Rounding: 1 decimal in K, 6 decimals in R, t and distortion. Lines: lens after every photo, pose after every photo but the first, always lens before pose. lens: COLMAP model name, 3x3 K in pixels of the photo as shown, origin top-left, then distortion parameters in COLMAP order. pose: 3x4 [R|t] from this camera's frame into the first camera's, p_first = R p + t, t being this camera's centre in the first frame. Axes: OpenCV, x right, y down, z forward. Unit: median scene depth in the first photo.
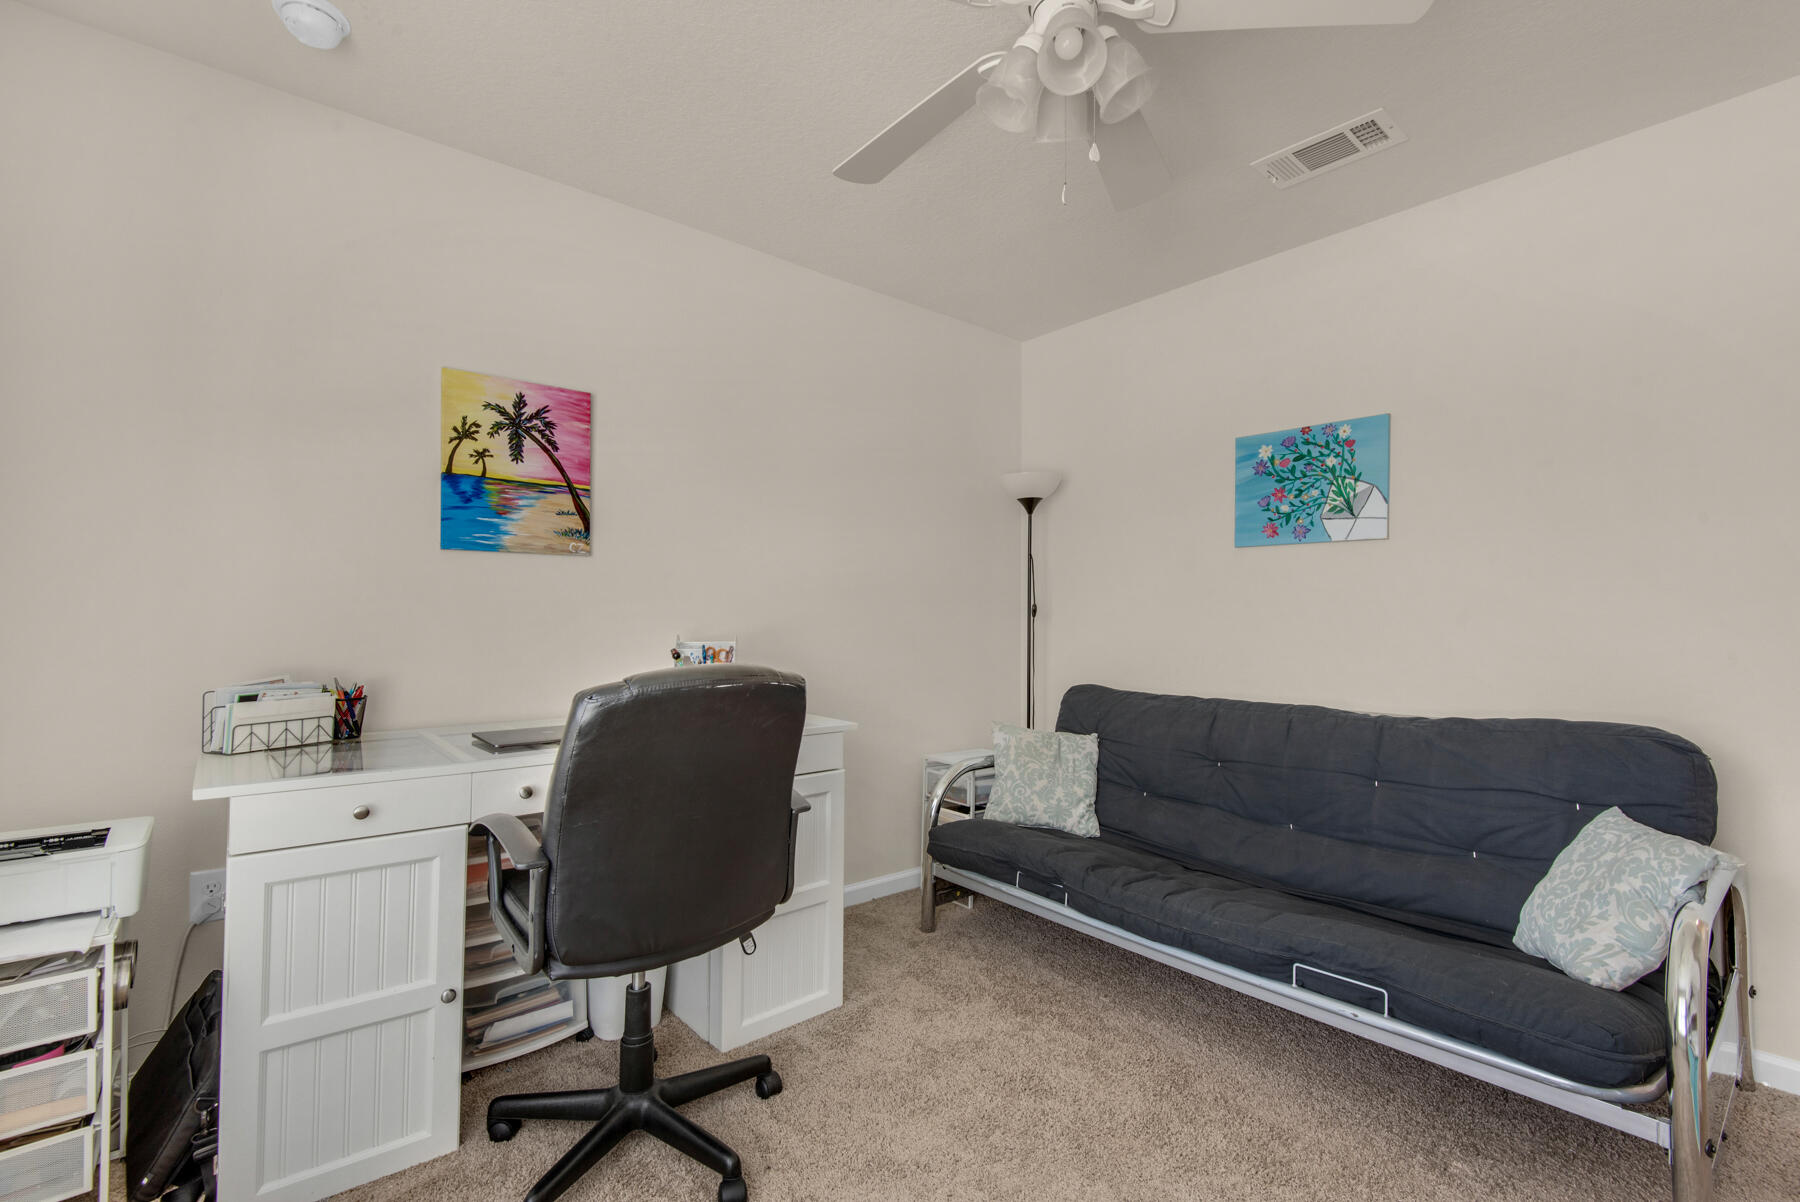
lens RADIAL K [[824.3, 0, 903.2], [0, 824.3, 591.8], [0, 0, 1]] dist [0.019629, -0.011054]
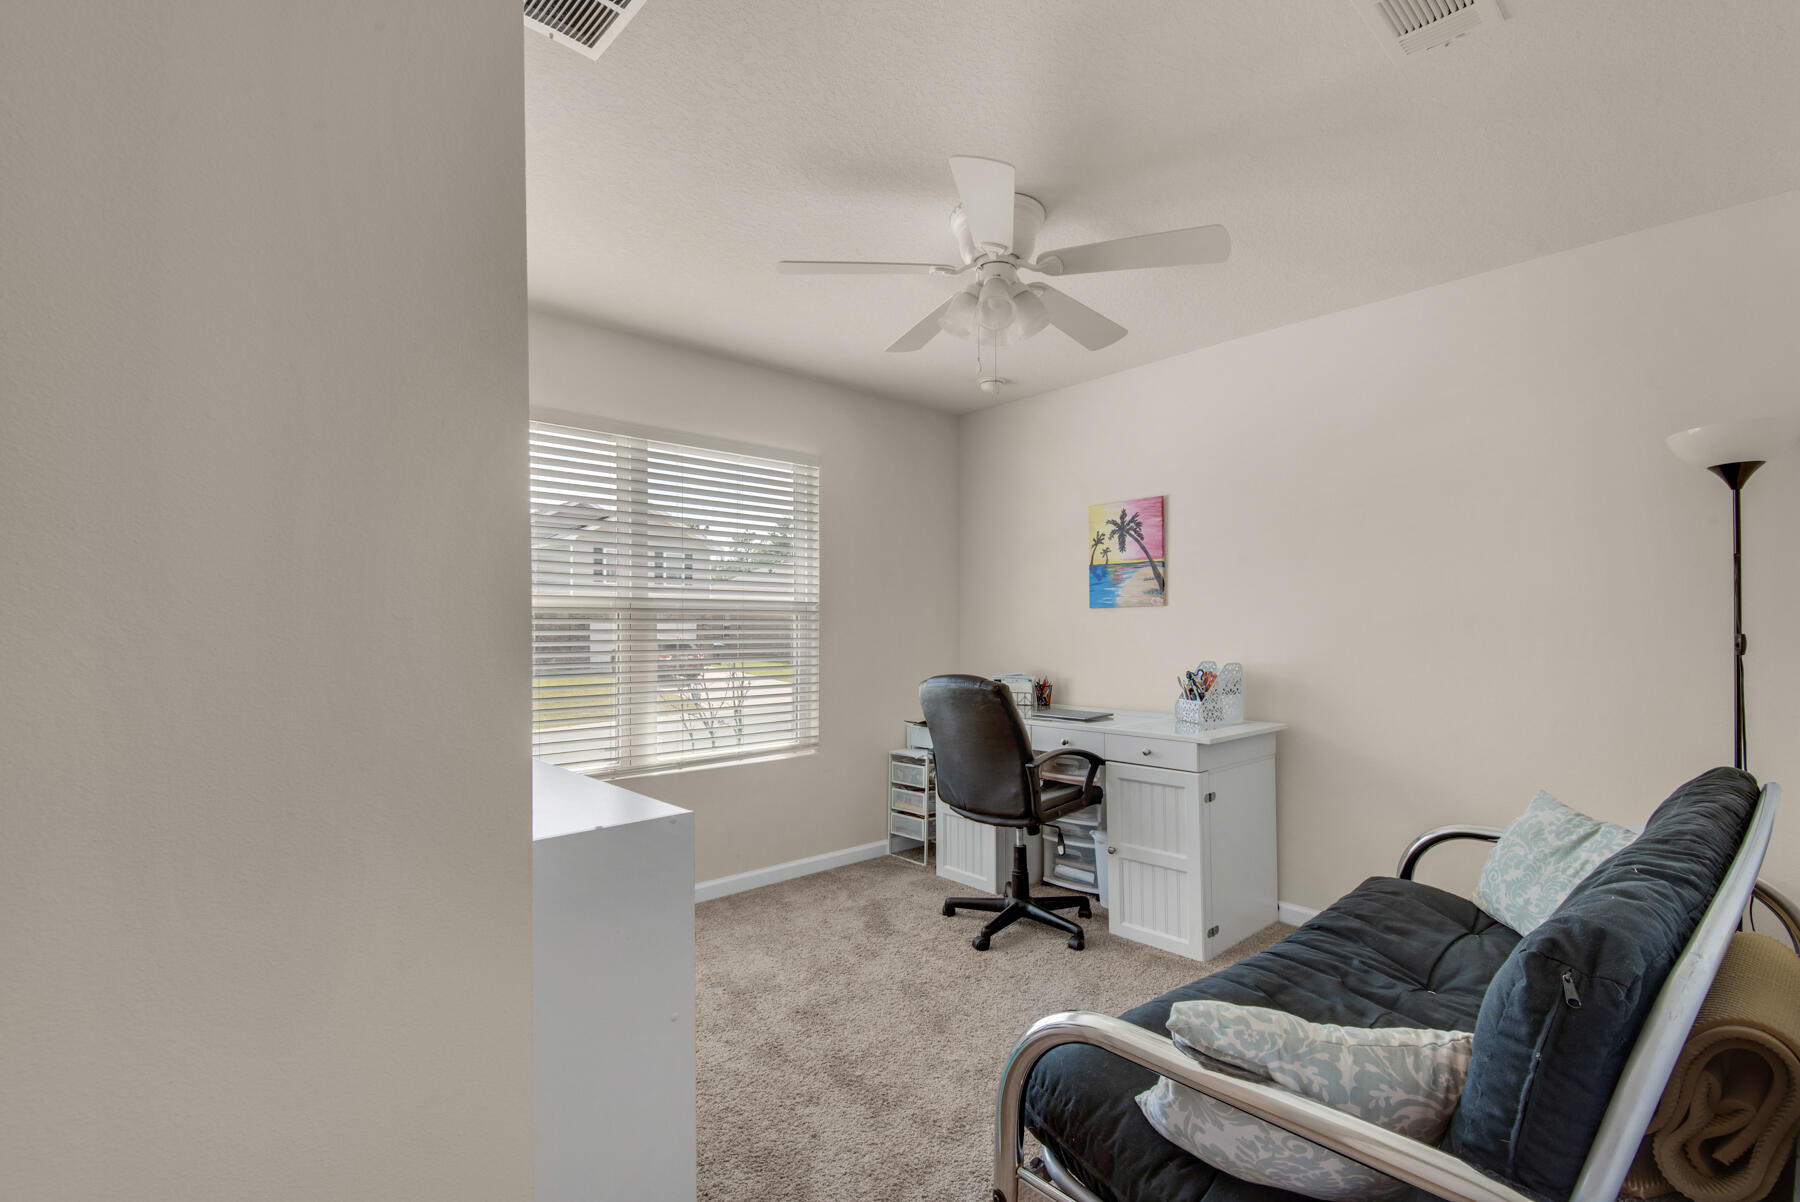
lens RADIAL K [[824.3, 0, 900.0], [0, 824.3, 608.6], [0, 0, 1]] dist [0.019629, -0.011054]
pose [[0.014852, -0.031574, -0.999391, 0.534174], [0.032269, 0.998996, -0.031082, -0.003783], [0.999369, -0.031787, 0.015856, 0.245393]]
